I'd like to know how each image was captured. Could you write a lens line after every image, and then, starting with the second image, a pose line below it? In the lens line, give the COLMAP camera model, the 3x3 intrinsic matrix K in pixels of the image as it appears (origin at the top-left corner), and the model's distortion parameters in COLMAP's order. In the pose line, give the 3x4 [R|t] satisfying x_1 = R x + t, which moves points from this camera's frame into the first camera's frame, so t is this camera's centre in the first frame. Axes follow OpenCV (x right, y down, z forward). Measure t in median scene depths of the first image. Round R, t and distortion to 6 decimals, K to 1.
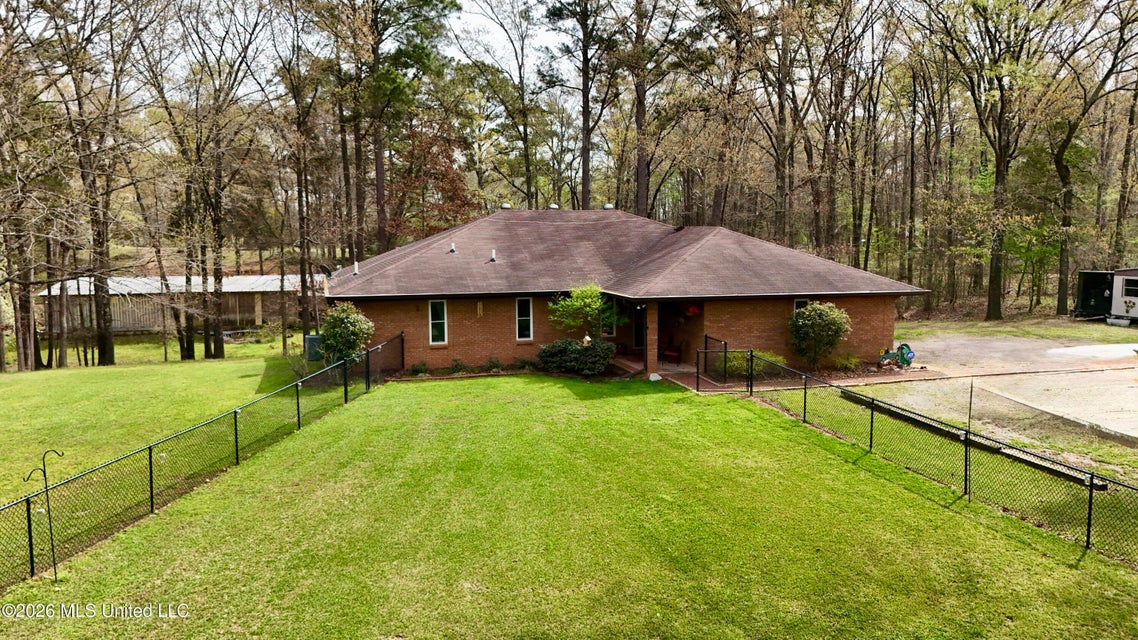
lens RADIAL K [[854.3, 0, 567.6], [0, 854.3, 326.6], [0, 0, 1]] dist [0.043661, -0.008886]
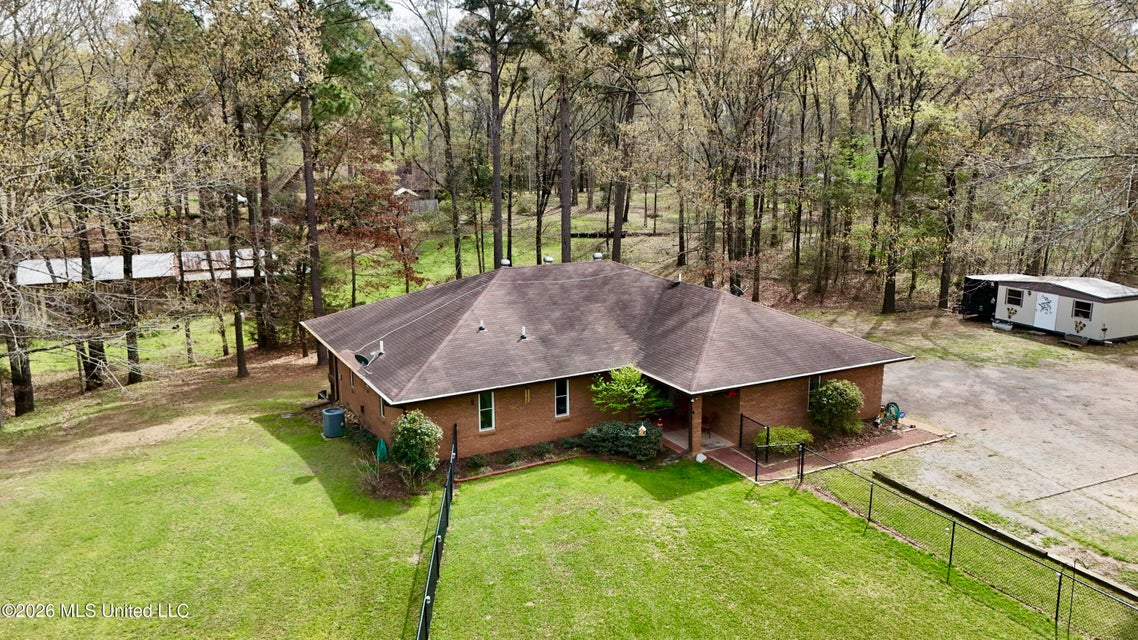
lens RADIAL K [[854.3, 0, 568.1], [0, 854.3, 319.4], [0, 0, 1]] dist [0.043661, -0.008886]
pose [[0.977512, -0.043983, 0.206240, -0.263819], [0.023632, 0.994695, 0.100121, -0.215317], [-0.209550, -0.092996, 0.973366, -0.013537]]
